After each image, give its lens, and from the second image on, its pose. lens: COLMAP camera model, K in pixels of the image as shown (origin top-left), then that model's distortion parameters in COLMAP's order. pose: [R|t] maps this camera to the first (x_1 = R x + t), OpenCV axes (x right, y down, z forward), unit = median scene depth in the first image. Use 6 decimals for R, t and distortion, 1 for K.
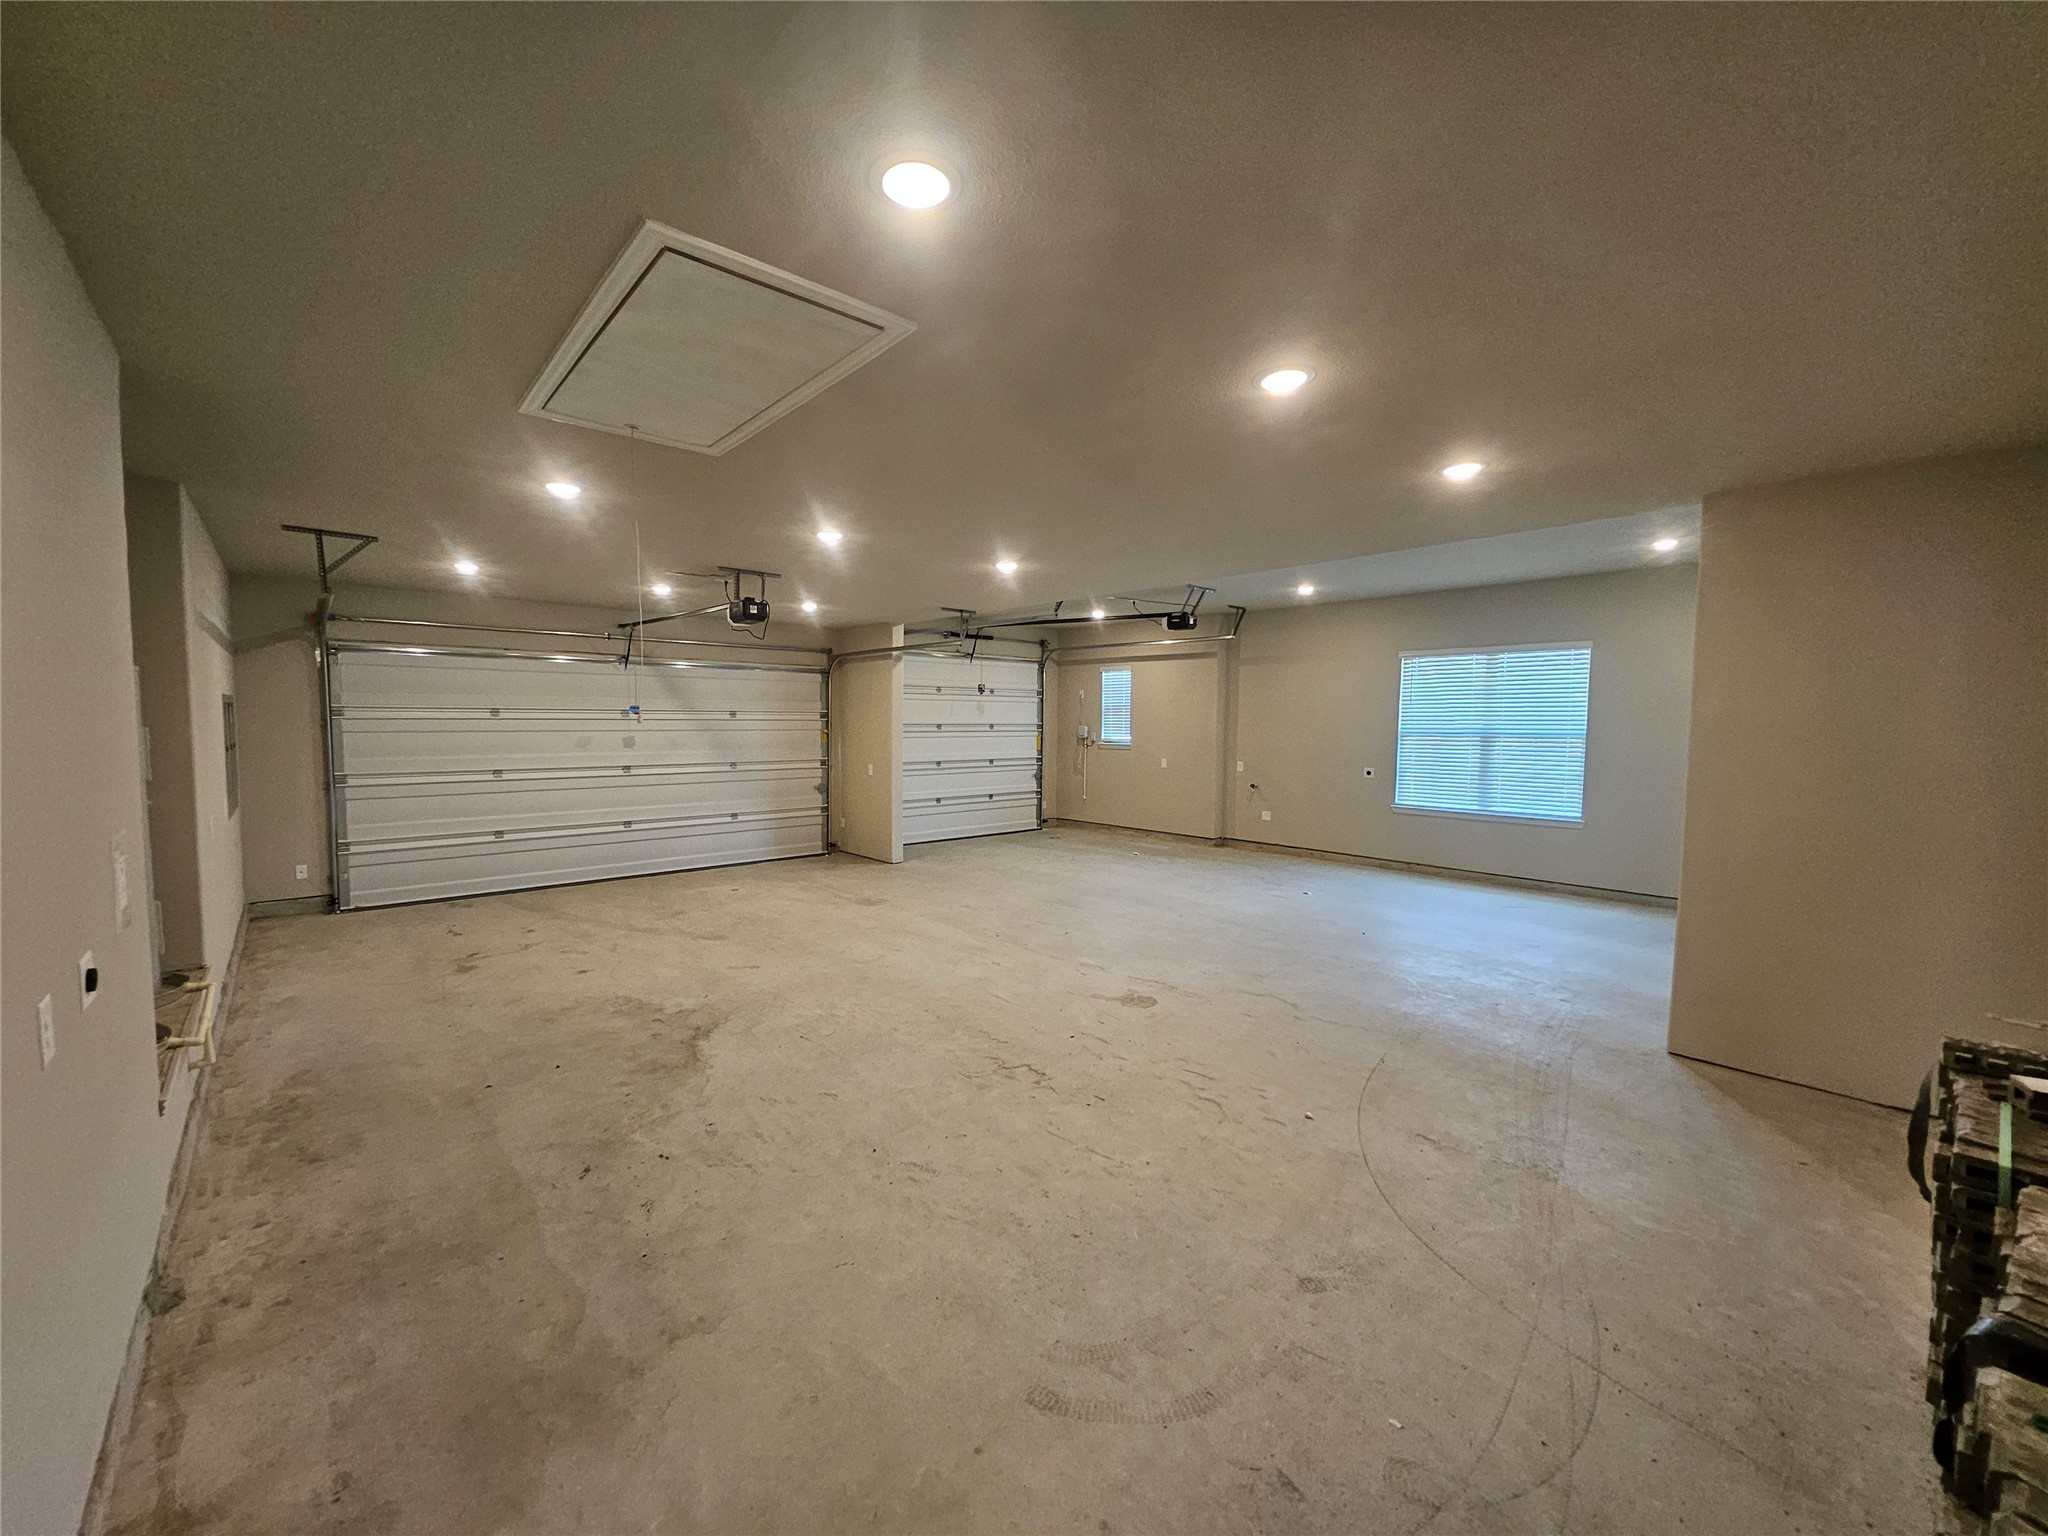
lens RADIAL K [[801.1, 0, 1001.4], [0, 801.1, 770.2], [0, 0, 1]] dist [-0.000865, -0.000389]
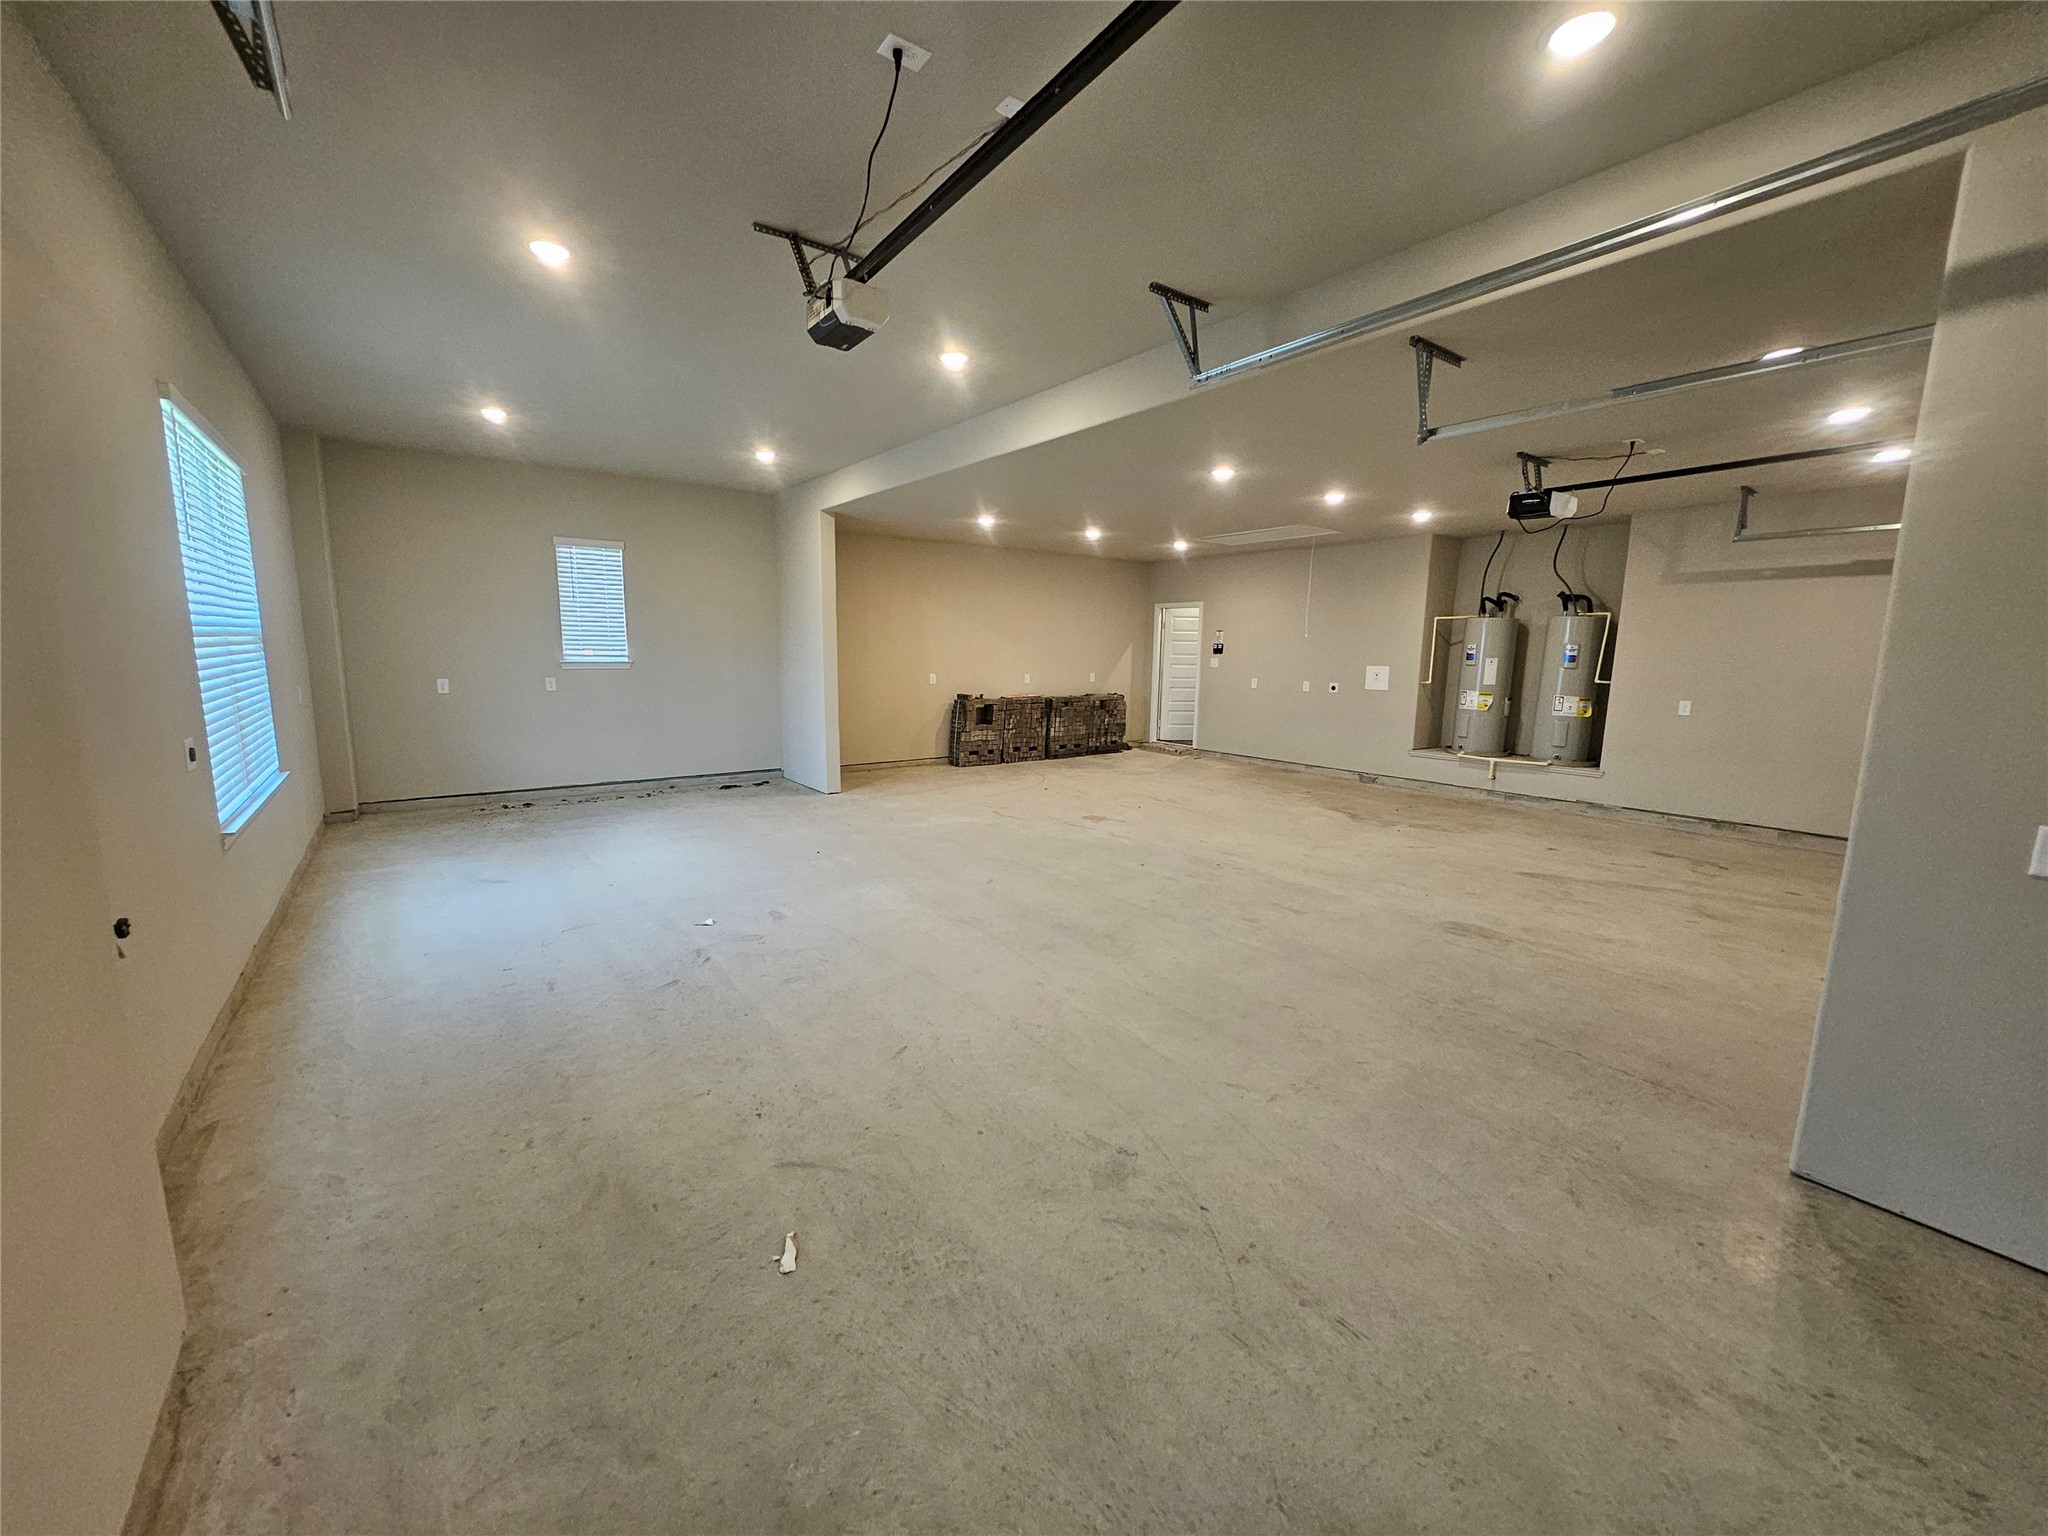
lens RADIAL K [[814.2, 0, 1024.0], [0, 814.2, 768.0], [0, 0, 1]] dist [0.000074, -0.000149]
pose [[-0.996924, -0.031588, 0.071730, 0.112500], [-0.015798, 0.977392, 0.210845, -0.069197], [-0.076769, 0.209063, -0.974884, 1.392250]]
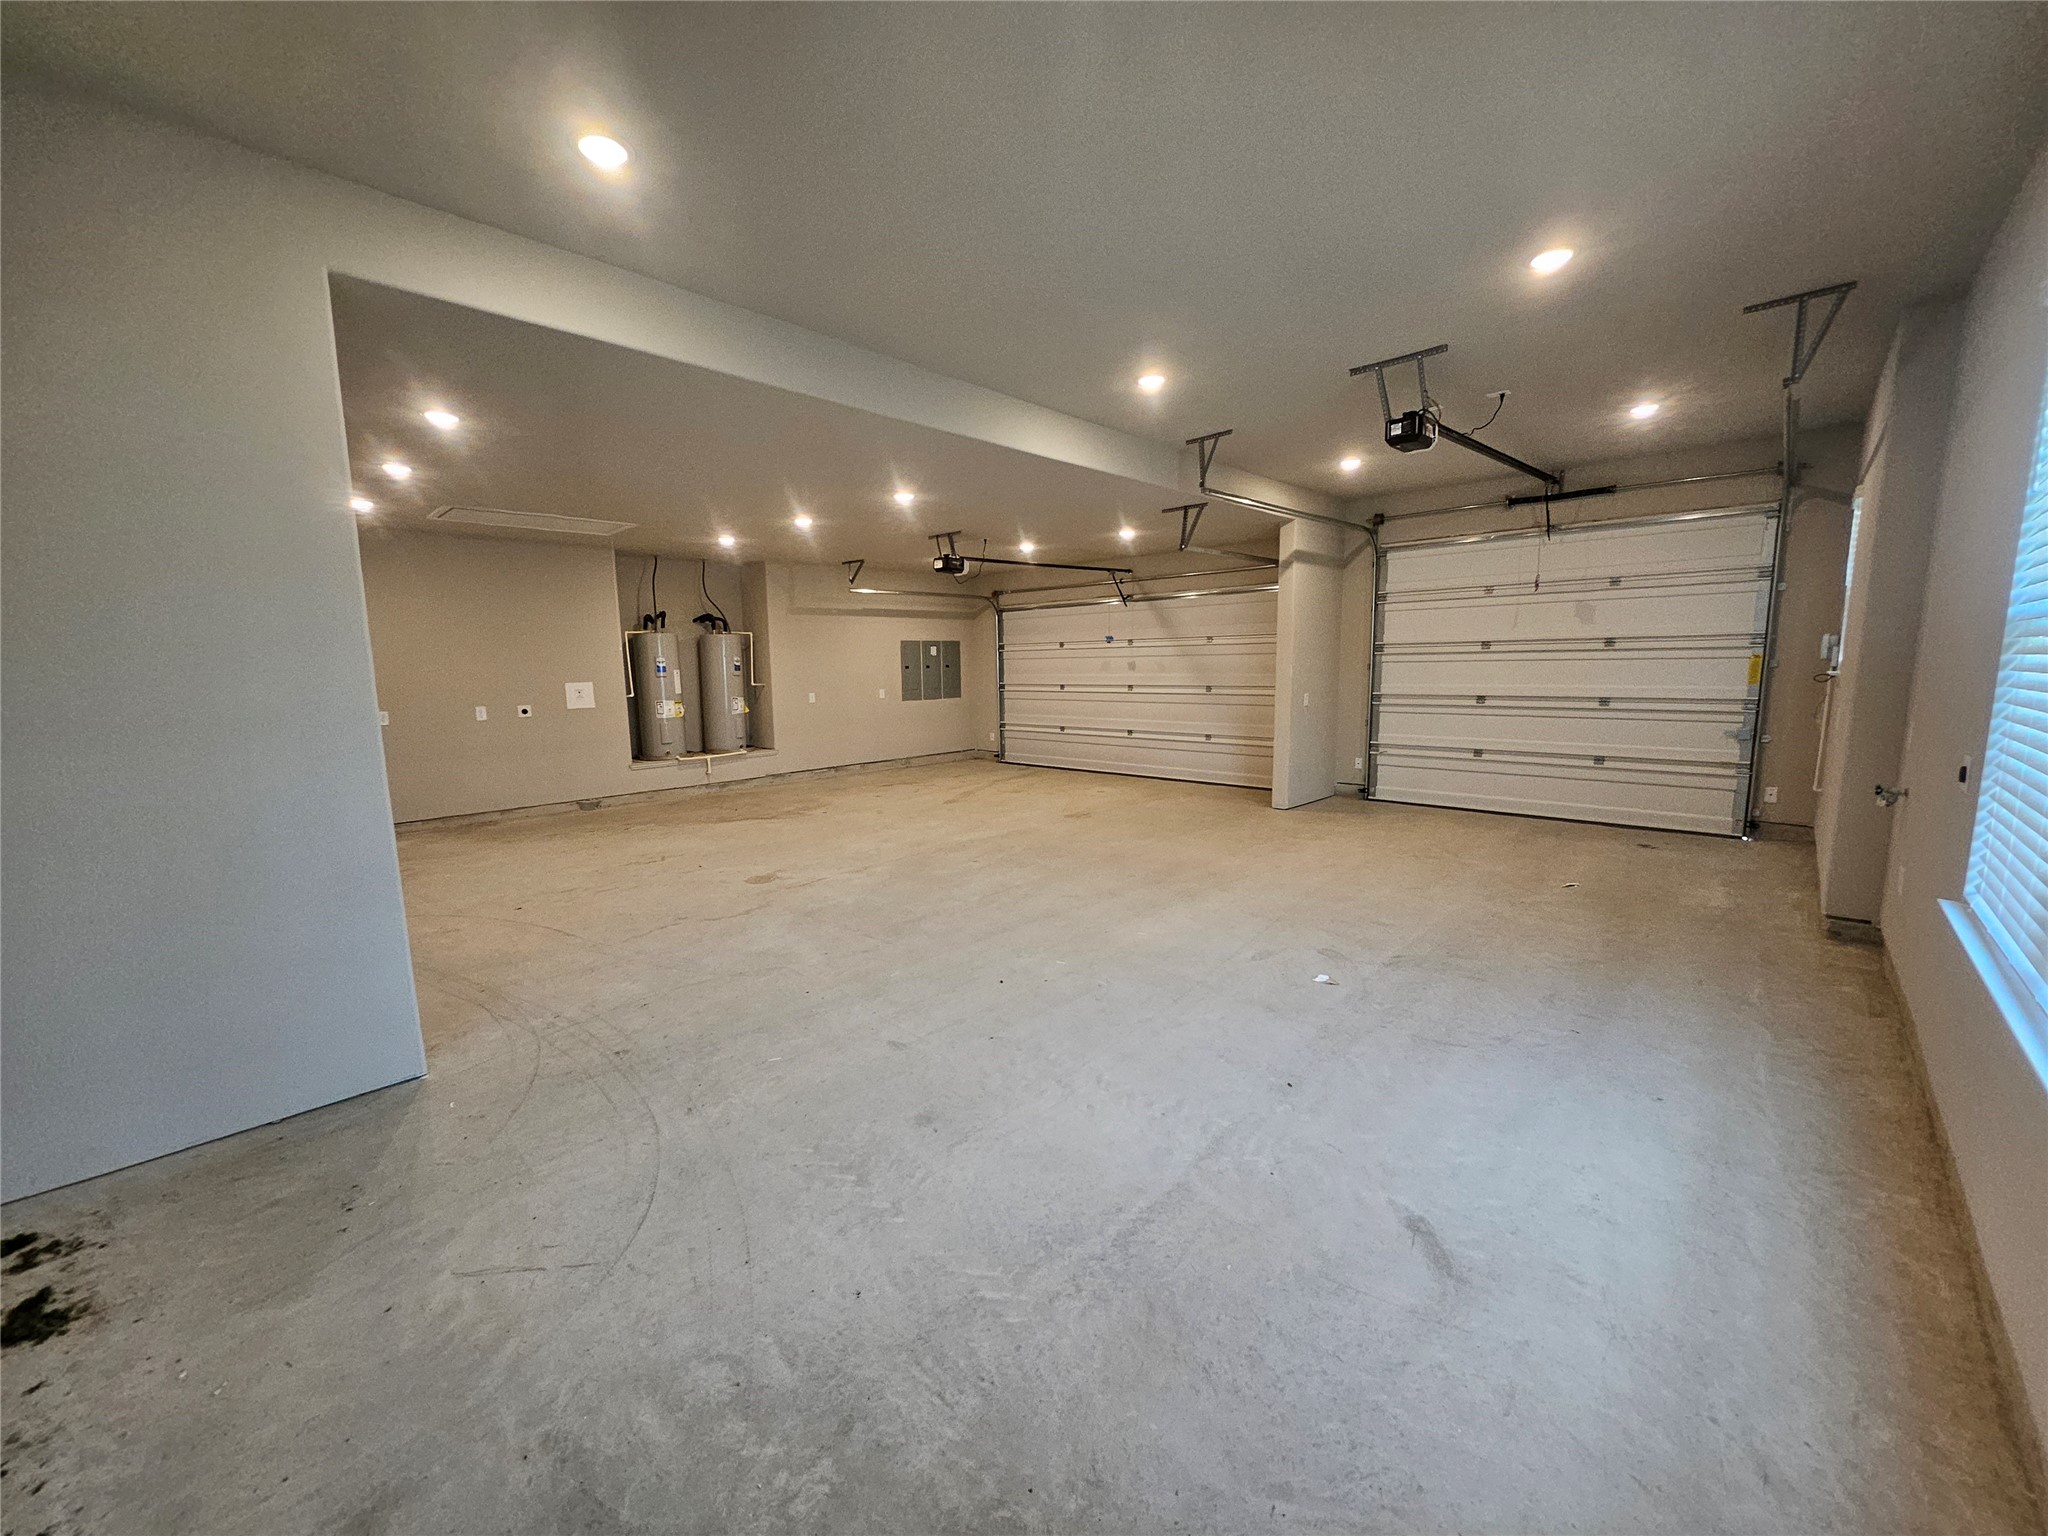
lens RADIAL K [[801.1, 0, 1001.4], [0, 801.1, 770.2], [0, 0, 1]] dist [-0.000865, -0.000389]
pose [[0.082835, 0.125808, -0.988590, 0.755721], [-0.045410, 0.991446, 0.122366, -0.017489], [0.995528, 0.034756, 0.087839, 0.697861]]
